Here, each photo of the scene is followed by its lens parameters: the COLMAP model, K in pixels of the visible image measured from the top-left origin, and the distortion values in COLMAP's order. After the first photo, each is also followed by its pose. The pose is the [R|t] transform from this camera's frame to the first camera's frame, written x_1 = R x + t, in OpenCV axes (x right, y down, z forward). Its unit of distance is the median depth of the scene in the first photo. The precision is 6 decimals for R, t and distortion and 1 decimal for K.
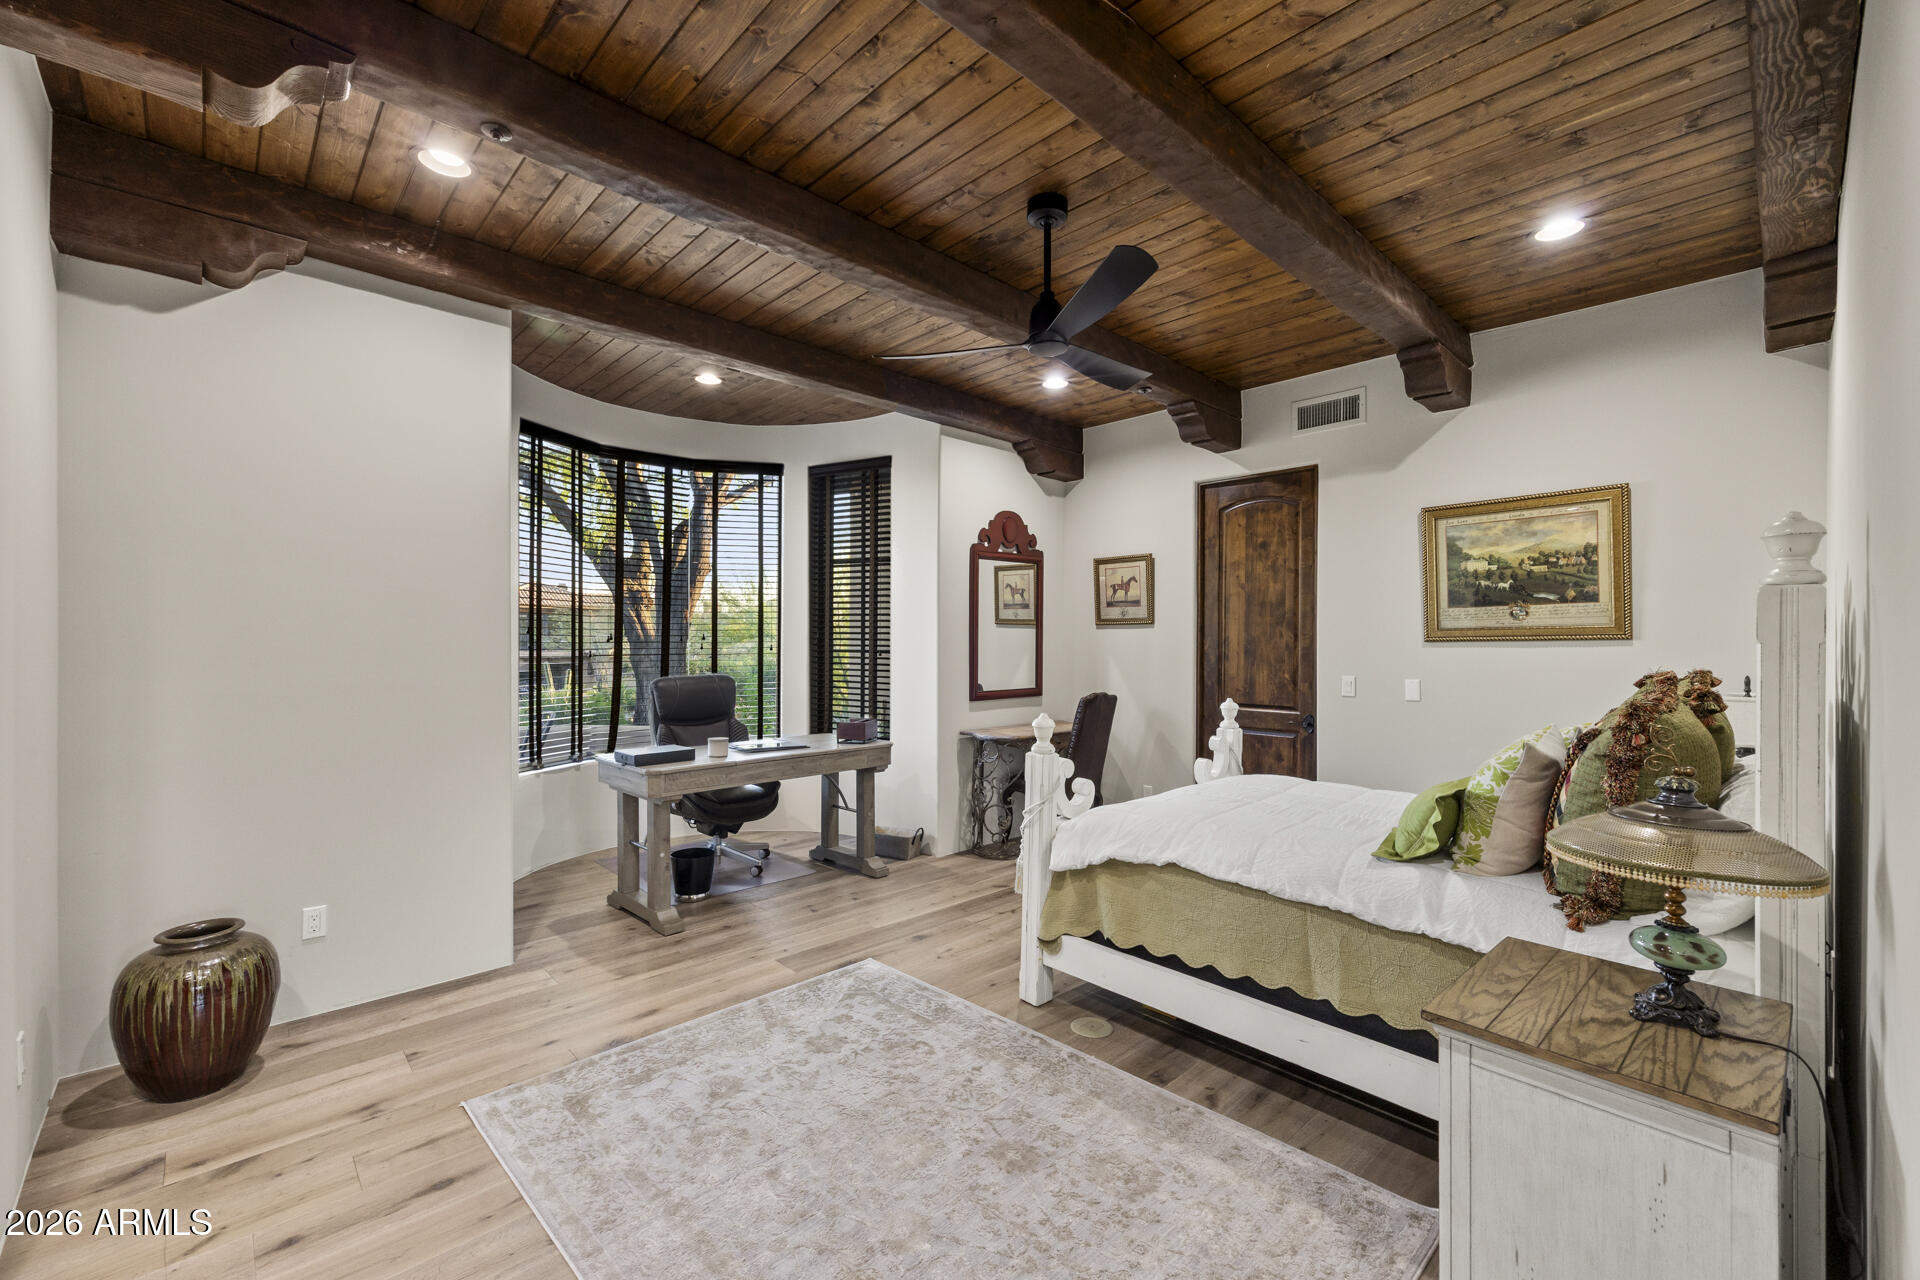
lens RADIAL K [[780.7, 0, 958.6], [0, 780.7, 642.5], [0, 0, 1]] dist [0.004422, -0.000060]
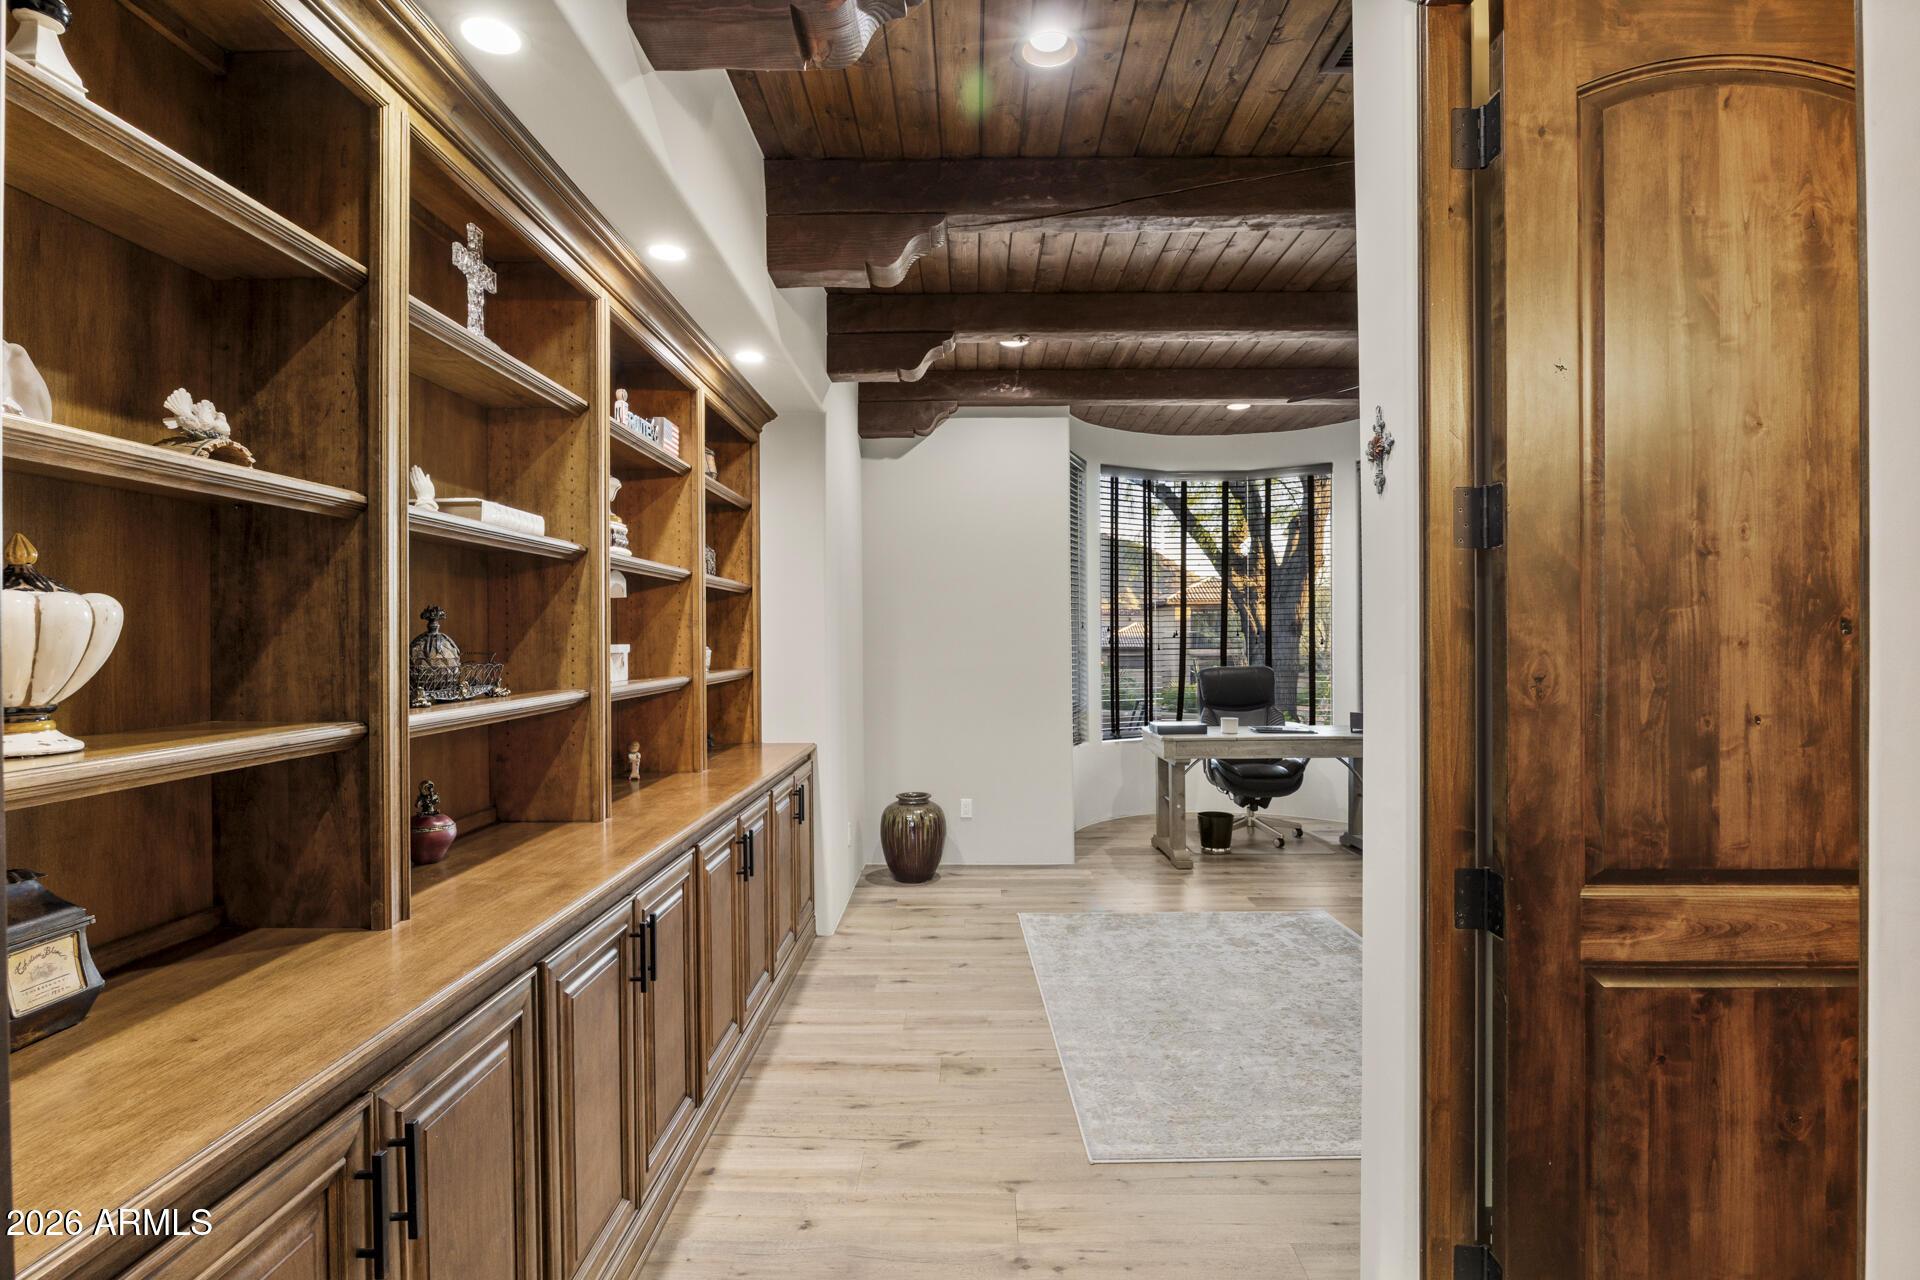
lens RADIAL K [[940.4, 0, 960.4], [0, 940.4, 642.0], [0, 0, 1]] dist [-0.013152, 0.001257]
pose [[0.713041, -0.003897, -0.701111, 0.621114], [0.008115, 0.999963, 0.002696, 0.001183], [0.701075, -0.007612, 0.713047, -0.463633]]
